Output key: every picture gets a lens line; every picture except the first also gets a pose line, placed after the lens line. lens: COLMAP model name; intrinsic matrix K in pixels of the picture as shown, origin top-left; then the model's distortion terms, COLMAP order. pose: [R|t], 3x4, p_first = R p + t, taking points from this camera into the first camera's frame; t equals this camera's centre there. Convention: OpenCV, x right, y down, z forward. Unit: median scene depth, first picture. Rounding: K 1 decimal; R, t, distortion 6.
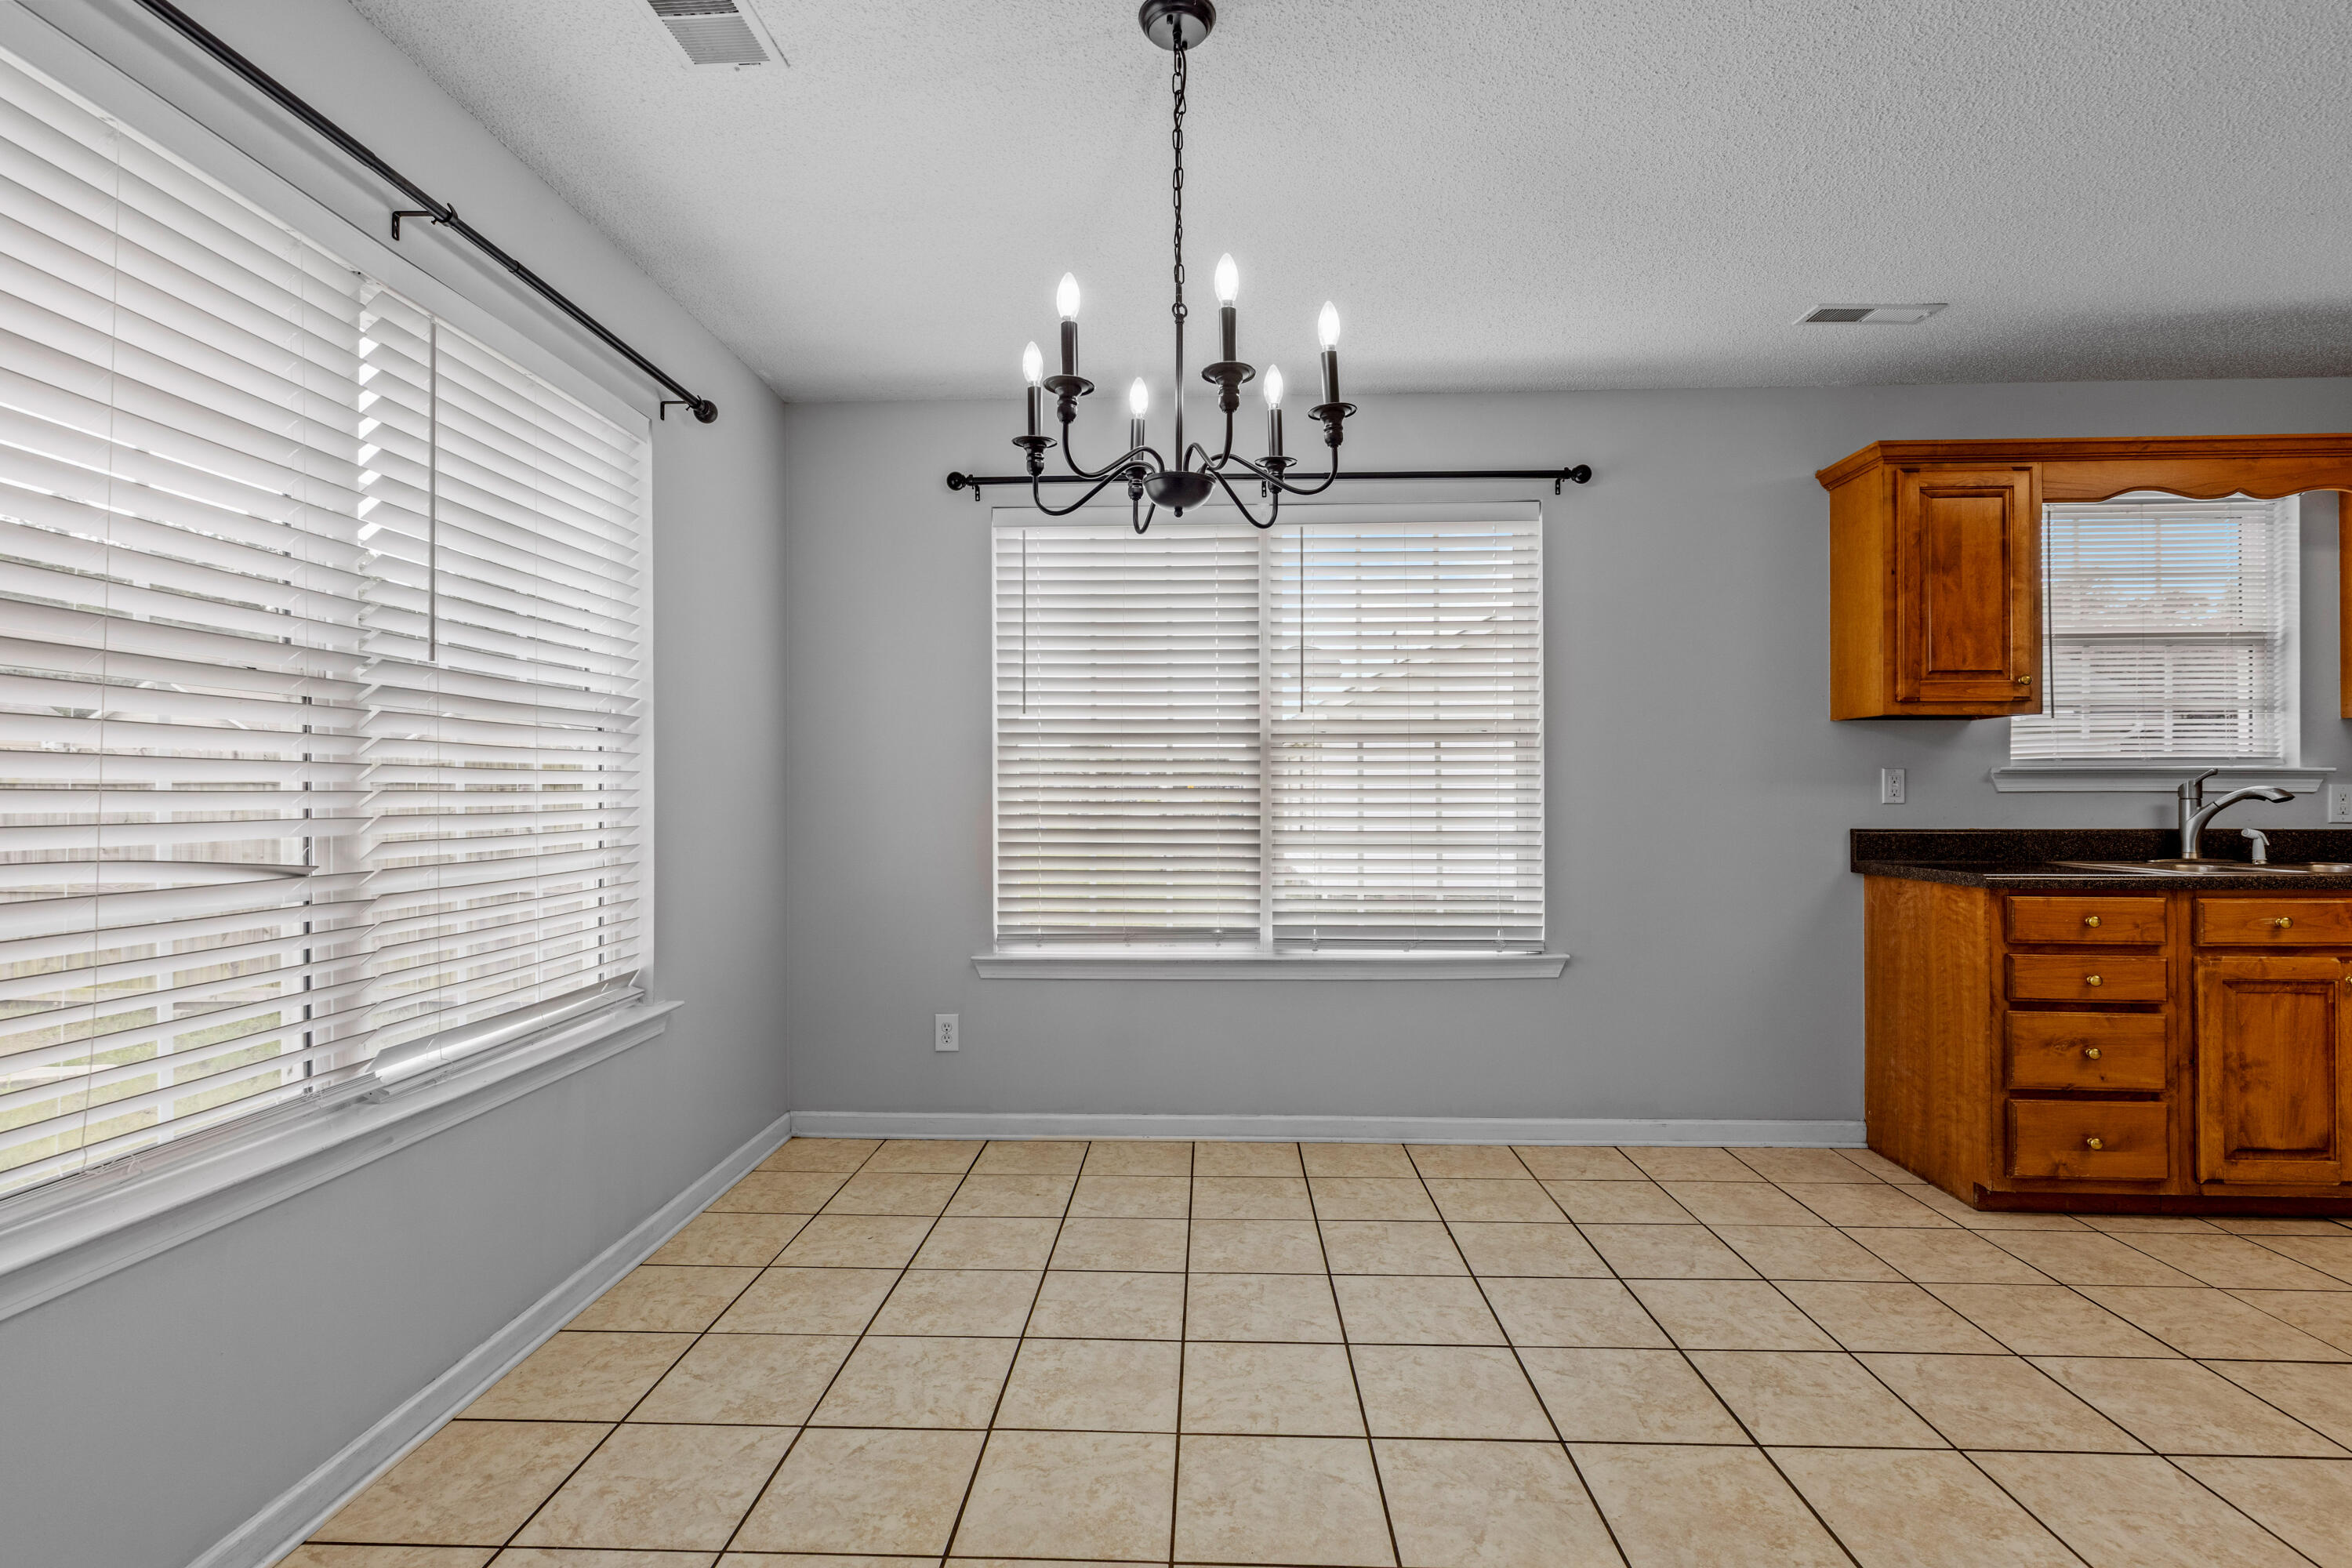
lens RADIAL K [[1131.0, 0, 1170.7], [0, 1131.0, 759.4], [0, 0, 1]] dist [0.004970, -0.000341]
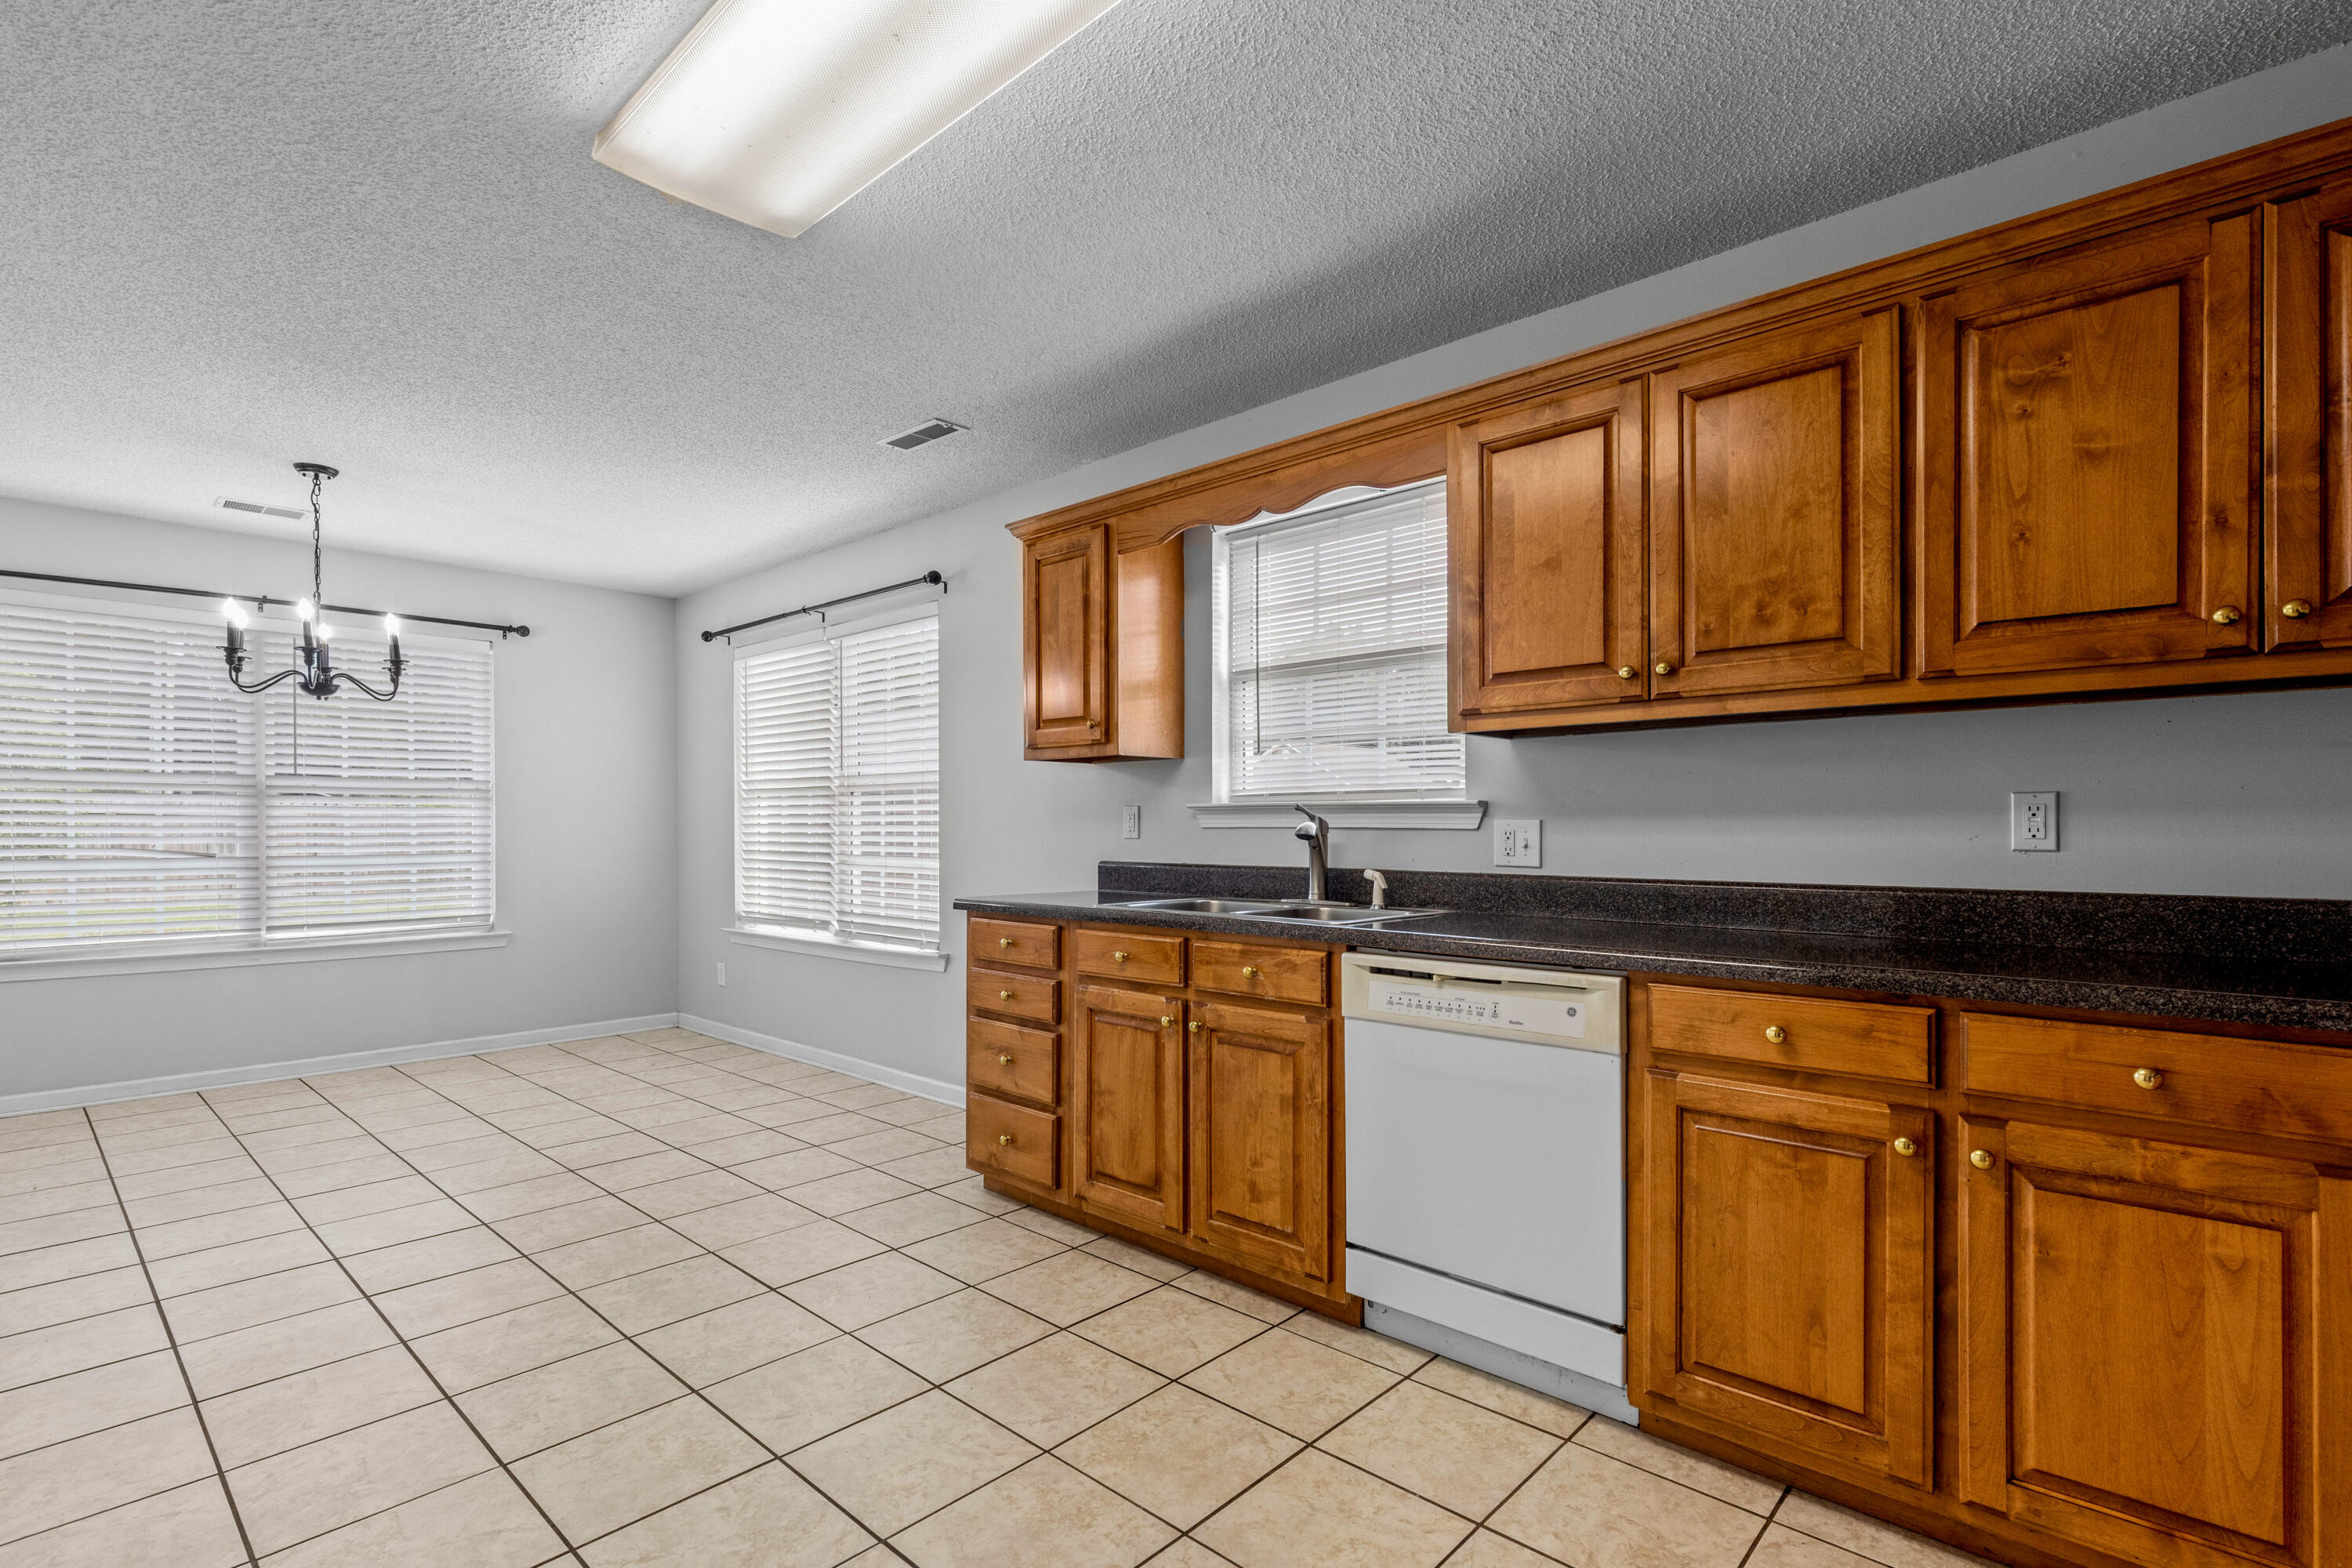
lens RADIAL K [[1089.9, 0, 1170.6], [0, 1089.9, 804.4], [0, 0, 1]] dist [0.012825, -0.000960]
pose [[0.758355, -0.011519, -0.651740, 1.522594], [0.018463, 0.999822, 0.003813, 0.004105], [0.651581, -0.014925, 0.758433, 0.269645]]
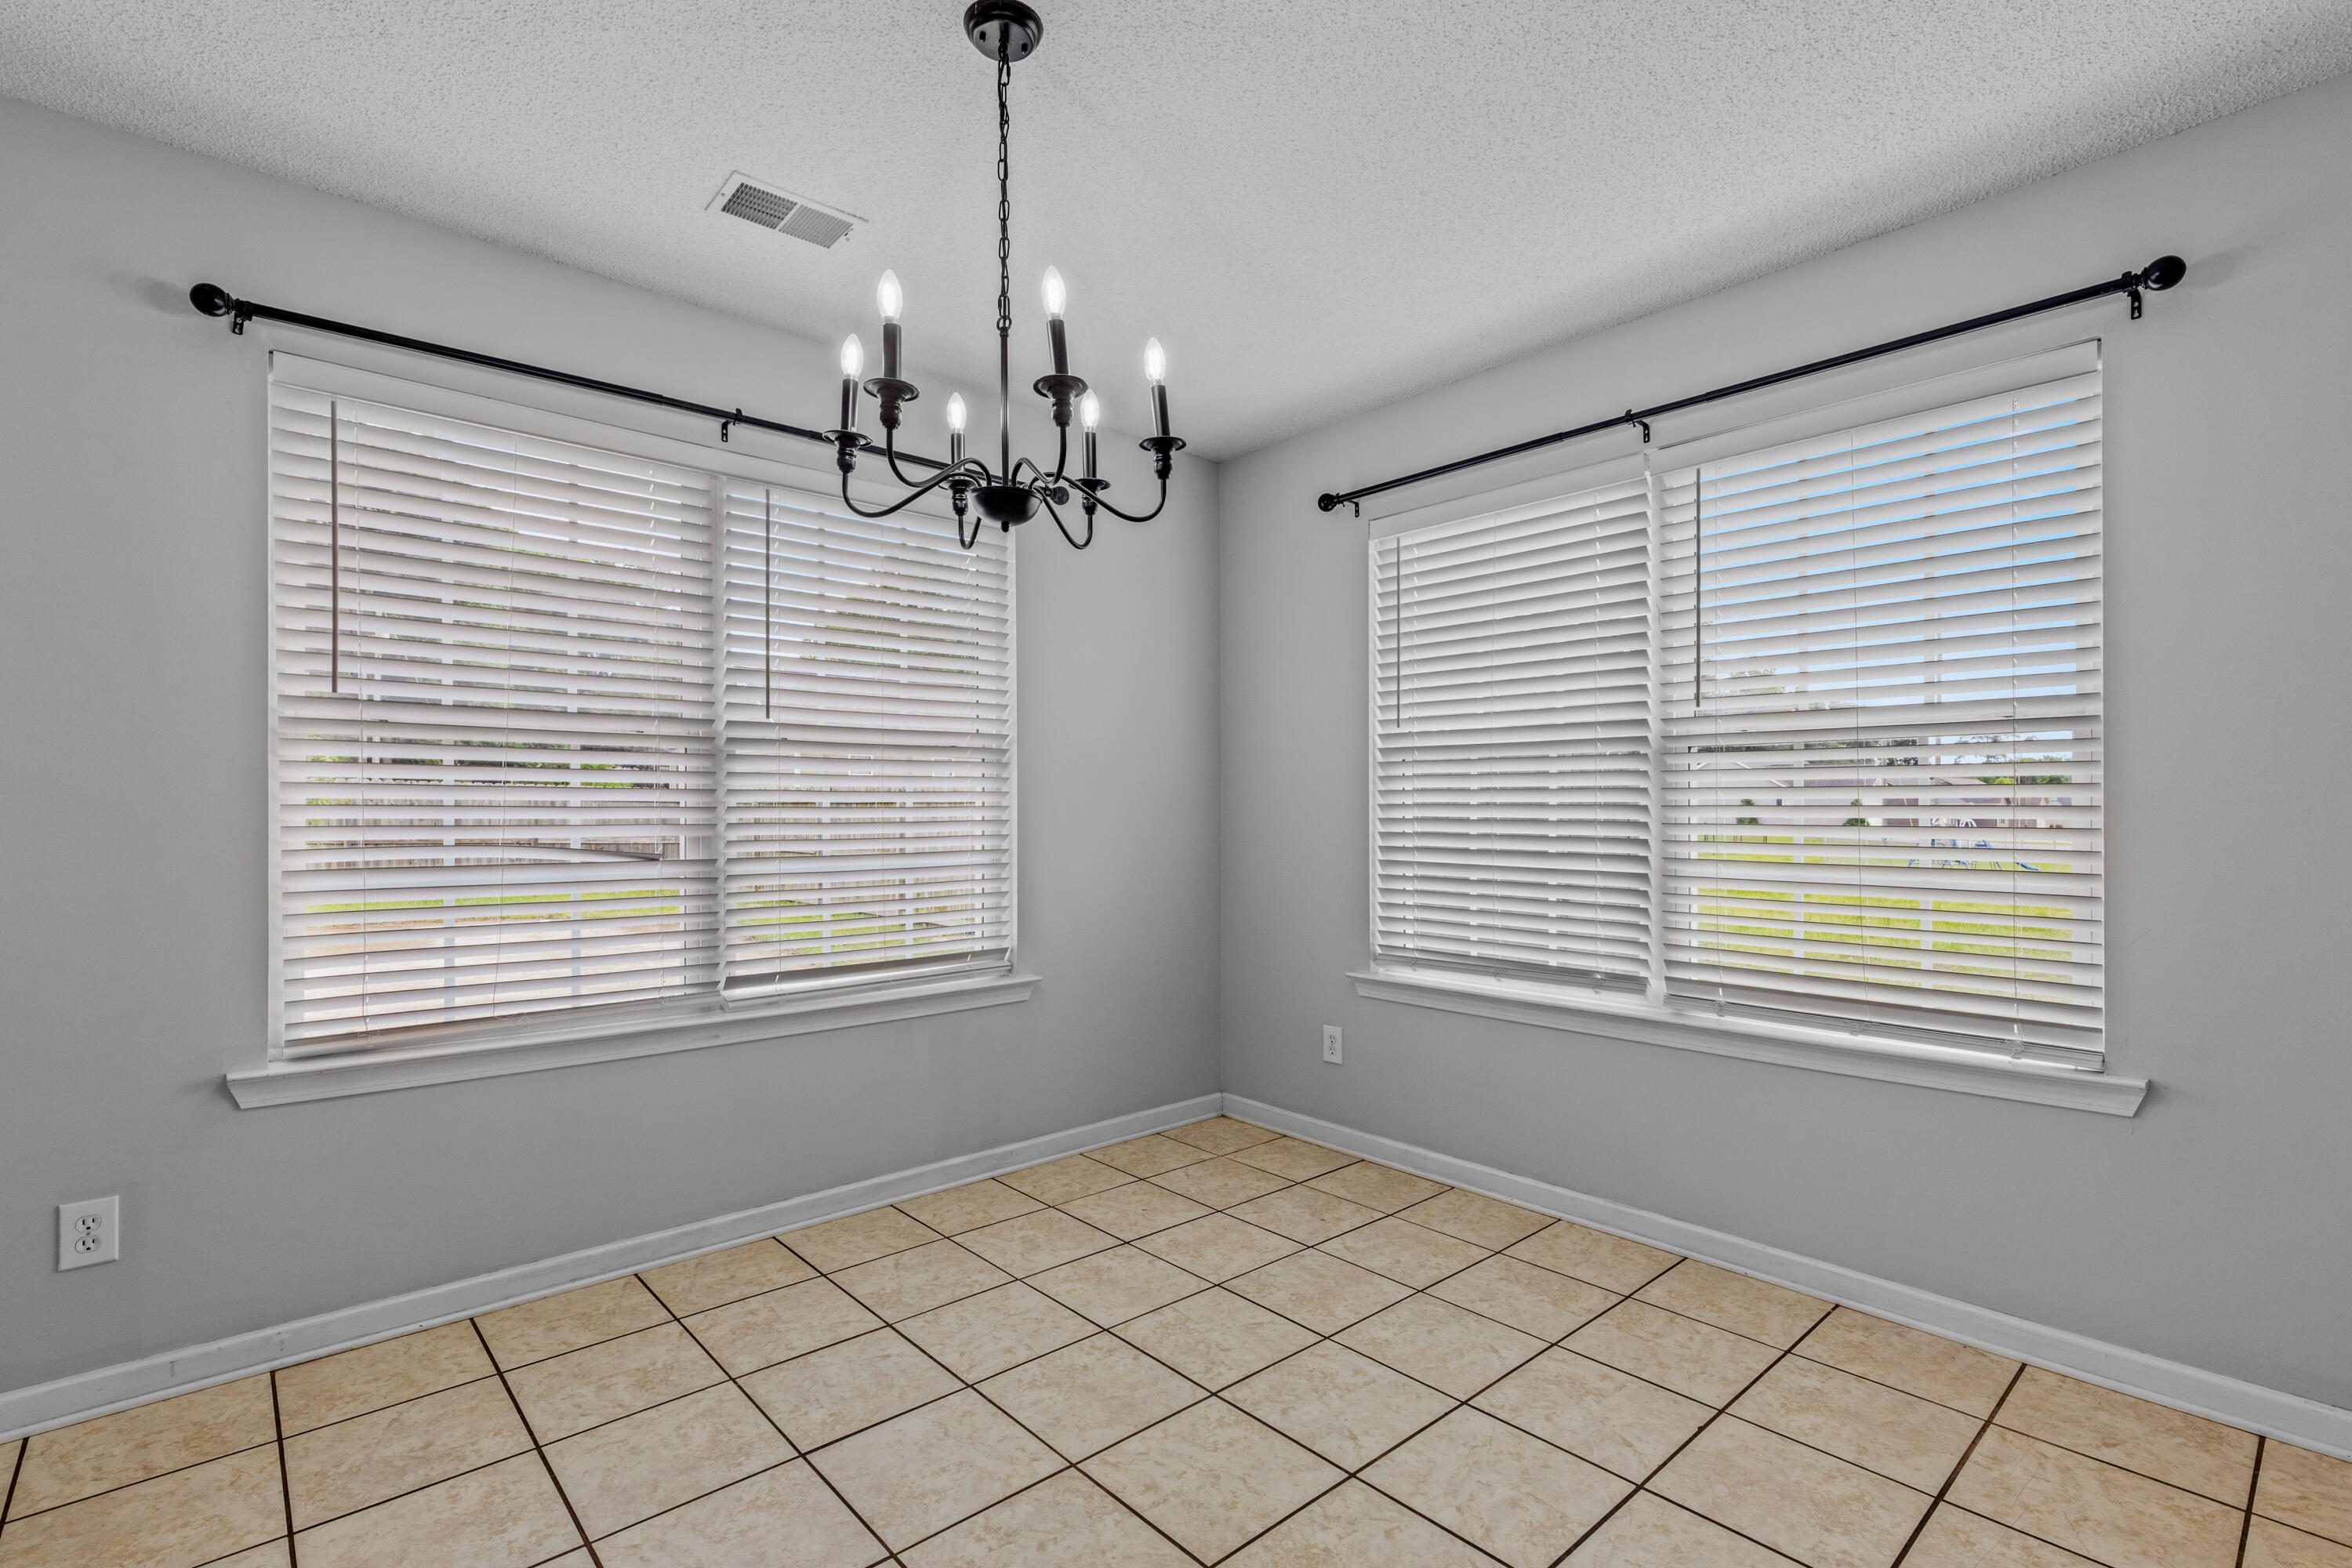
lens RADIAL K [[1071.9, 0, 1176.0], [0, 1071.9, 784.0], [0, 0, 1]] dist [0.012312, -0.000620]
pose [[0.693856, -0.014361, -0.719970, 0.463586], [0.018822, 0.999821, -0.001803, 0.006739], [0.719868, -0.012300, 0.694002, 0.264630]]
